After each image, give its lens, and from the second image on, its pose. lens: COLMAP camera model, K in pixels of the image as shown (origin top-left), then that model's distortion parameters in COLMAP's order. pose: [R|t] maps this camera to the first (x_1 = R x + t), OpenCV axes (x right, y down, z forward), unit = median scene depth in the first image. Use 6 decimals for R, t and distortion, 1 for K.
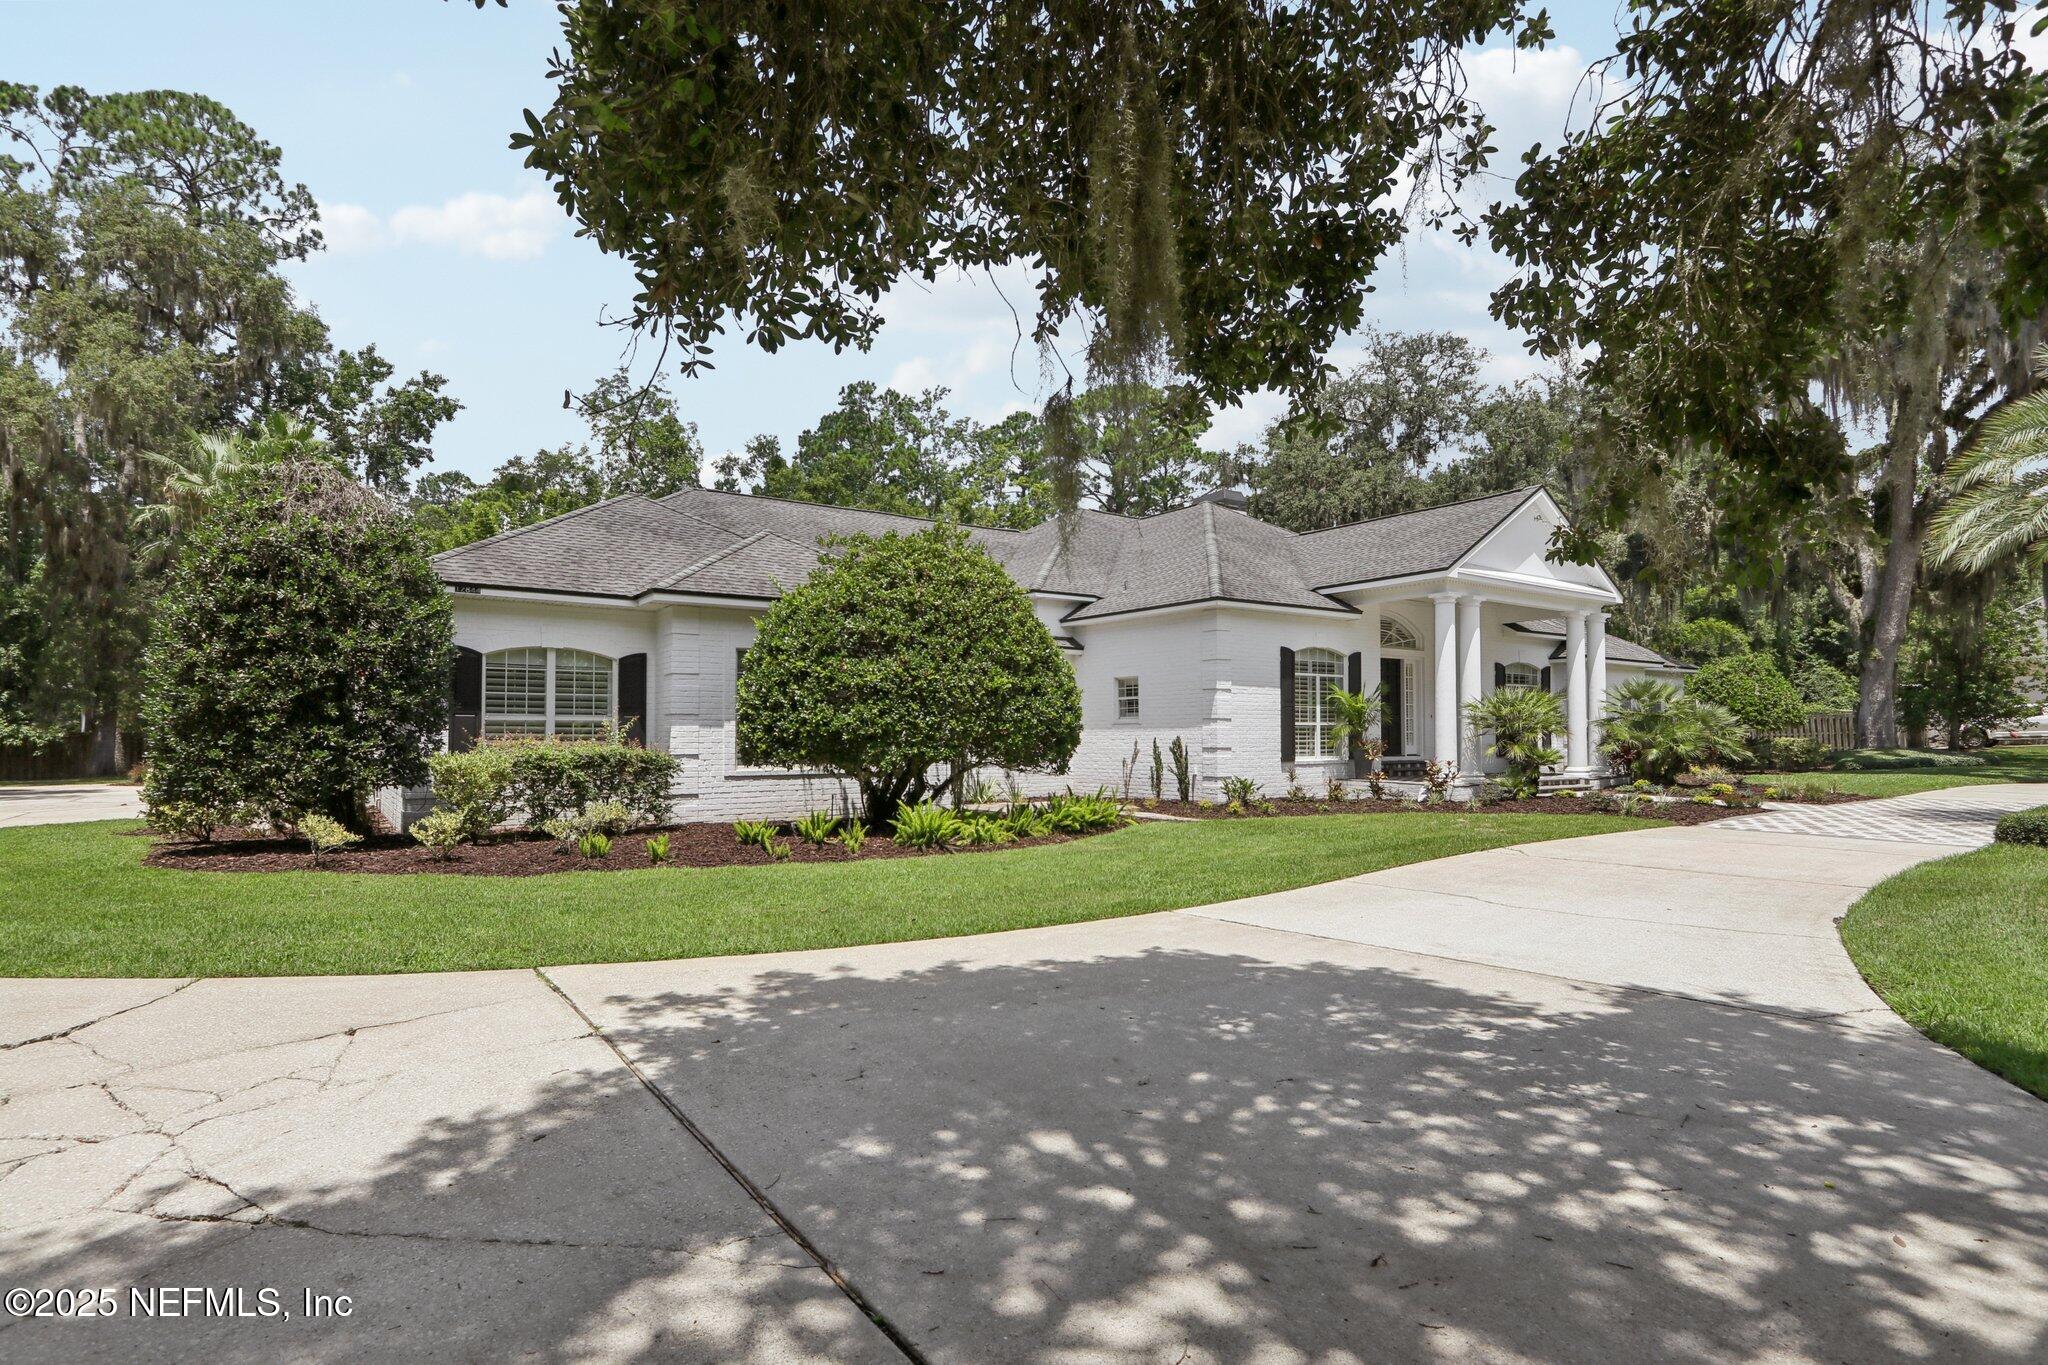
lens RADIAL K [[1023.3, 0, 1024.4], [0, 1023.3, 689.2], [0, 0, 1]] dist [0.005738, 0.000070]
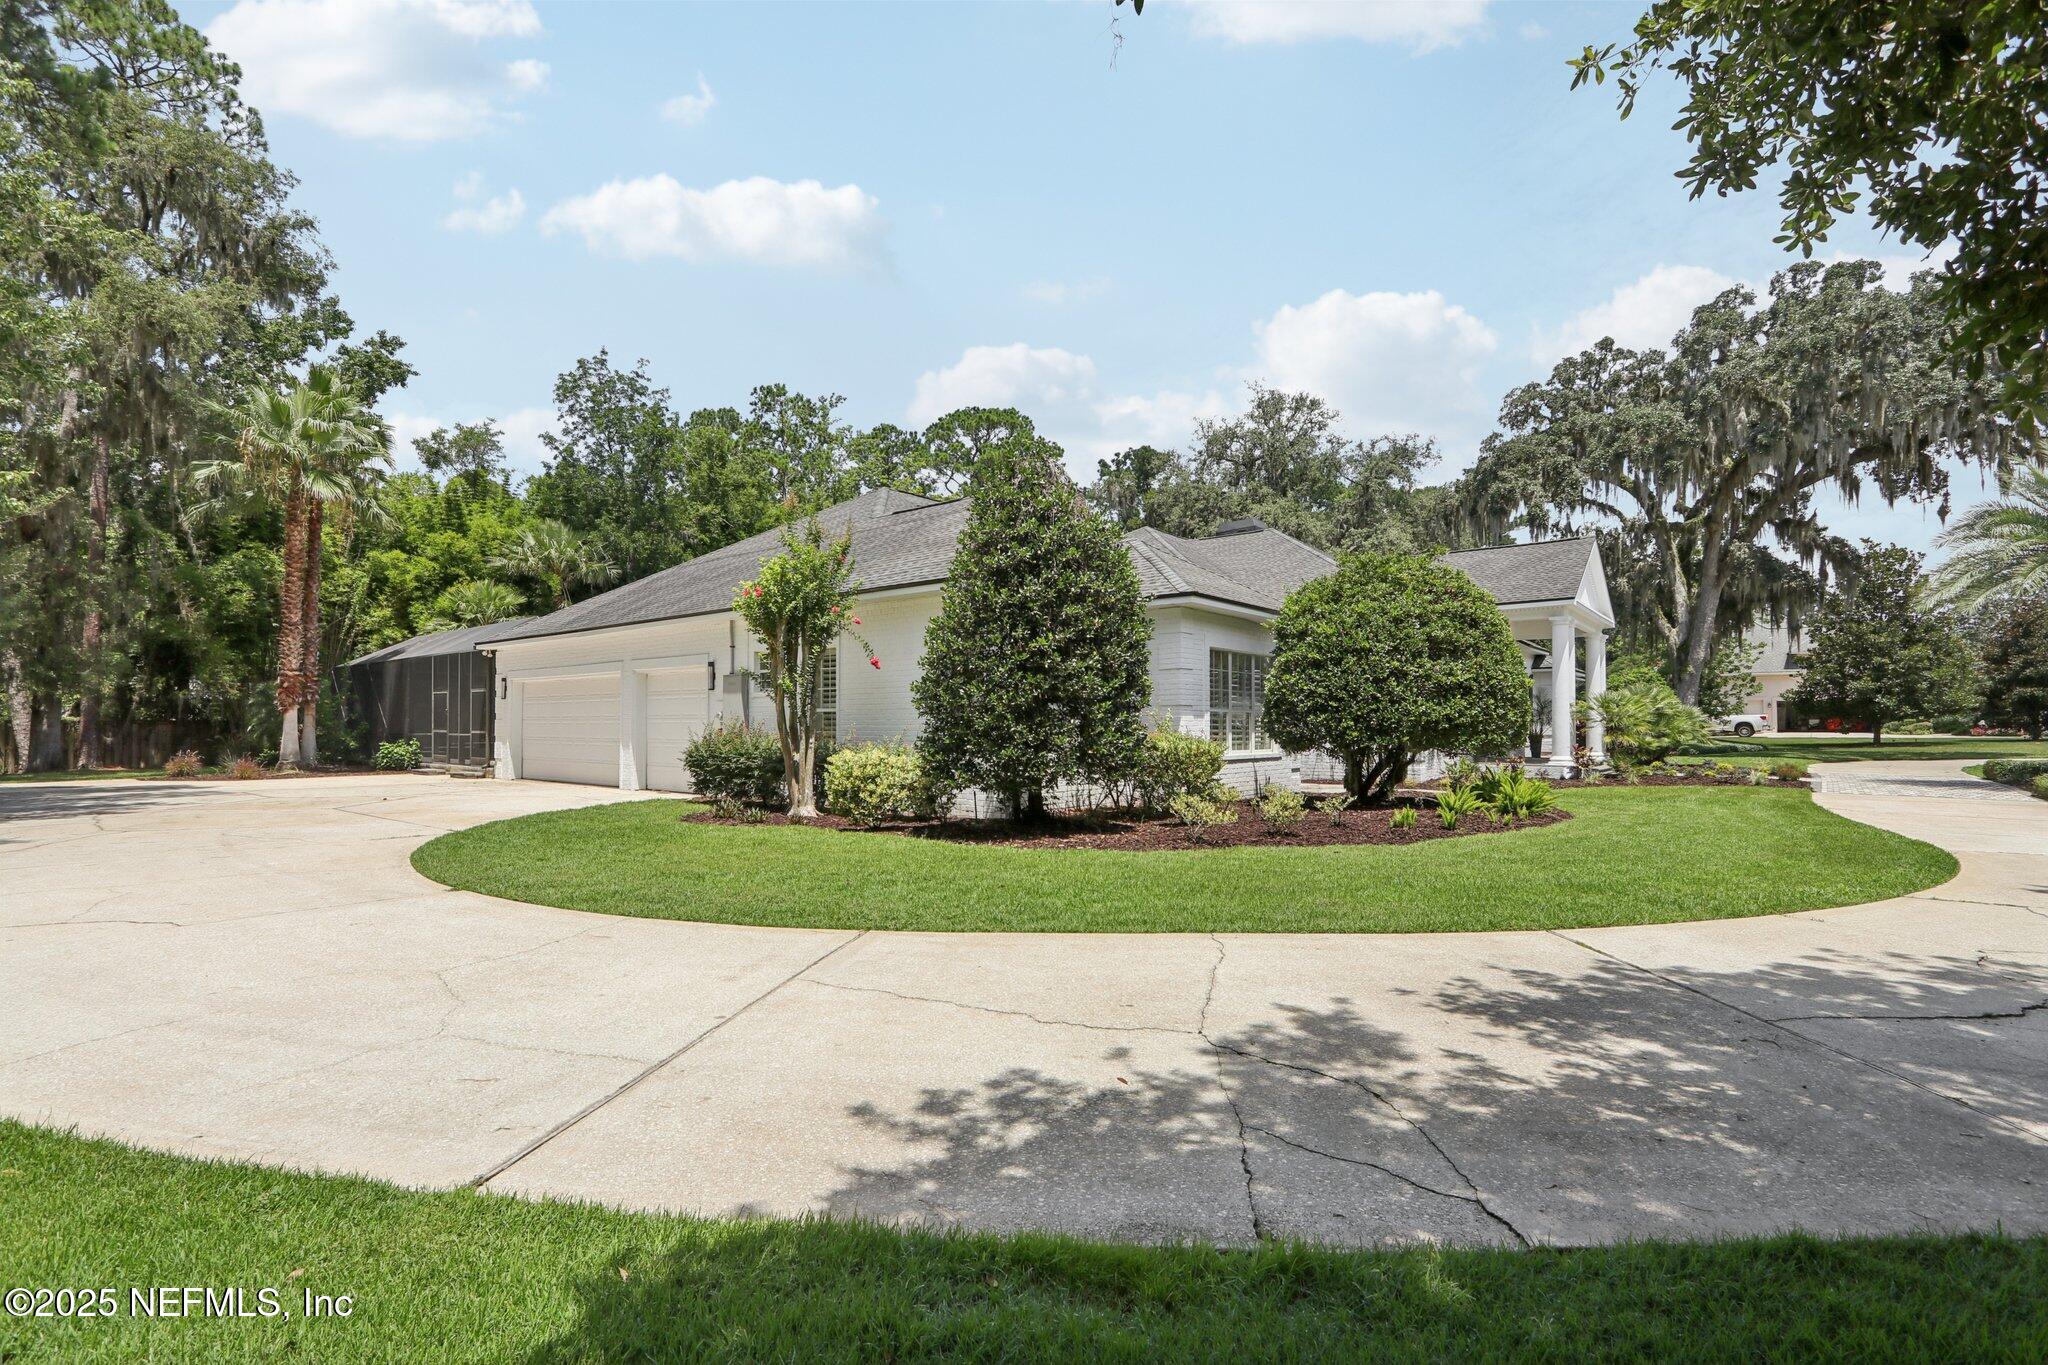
lens RADIAL K [[955.2, 0, 1024.6], [0, 955.2, 689.7], [0, 0, 1]] dist [-0.005813, -0.000190]
pose [[0.960402, 0.011848, 0.278366, -0.272322], [-0.012365, 0.999924, 0.000103, 0.002911], [-0.278344, -0.003541, 0.960475, 0.023805]]
